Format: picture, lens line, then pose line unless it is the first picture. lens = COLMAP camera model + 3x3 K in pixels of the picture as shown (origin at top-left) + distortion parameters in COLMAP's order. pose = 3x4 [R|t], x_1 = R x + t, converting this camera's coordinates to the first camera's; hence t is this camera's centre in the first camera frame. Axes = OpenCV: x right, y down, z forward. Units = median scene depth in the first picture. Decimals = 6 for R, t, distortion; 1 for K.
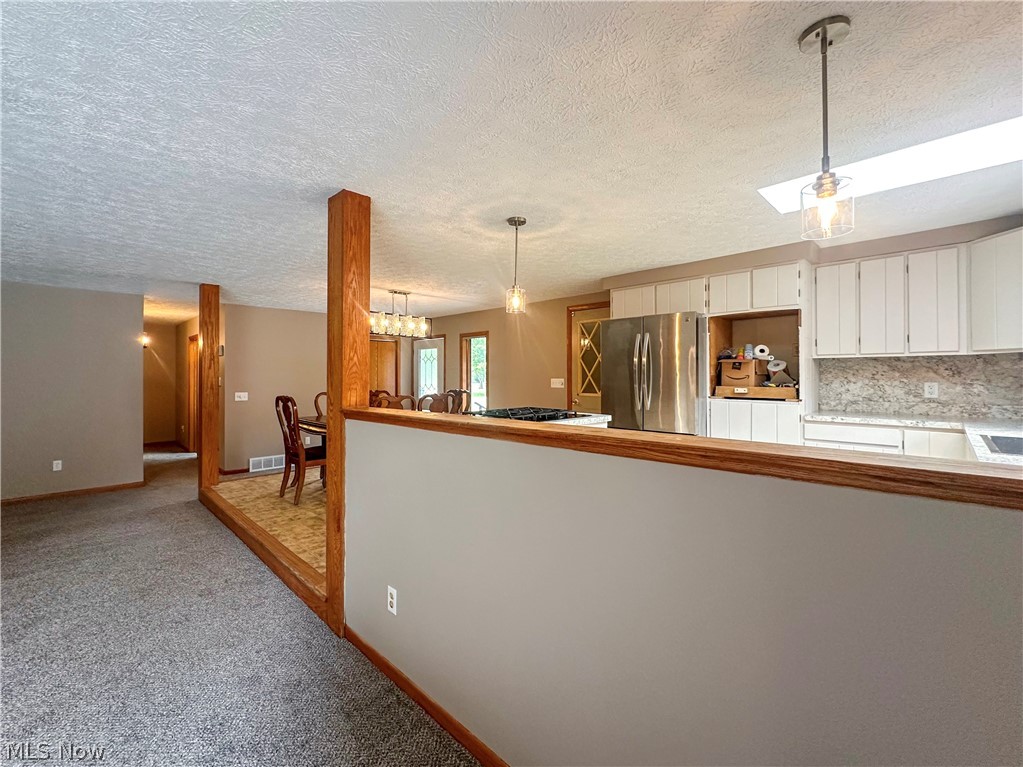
lens RADIAL K [[451.9, 0, 486.1], [0, 451.9, 368.1], [0, 0, 1]] dist [0.005702, -0.000896]
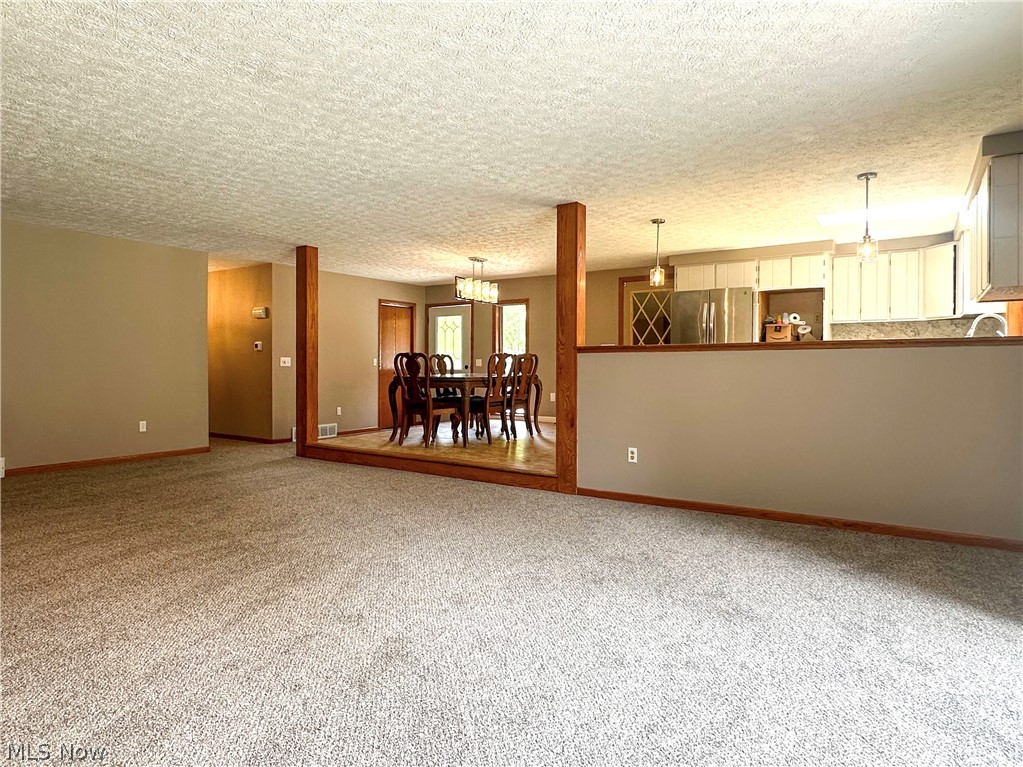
lens RADIAL K [[652.6, 0, 491.6], [0, 652.6, 359.3], [0, 0, 1]] dist [0.020318, -0.000391]
pose [[0.976300, 0.003932, 0.216386, -0.665866], [-0.005348, 0.999968, 0.005958, 0.075588], [-0.216356, -0.006974, 0.976290, -0.676126]]
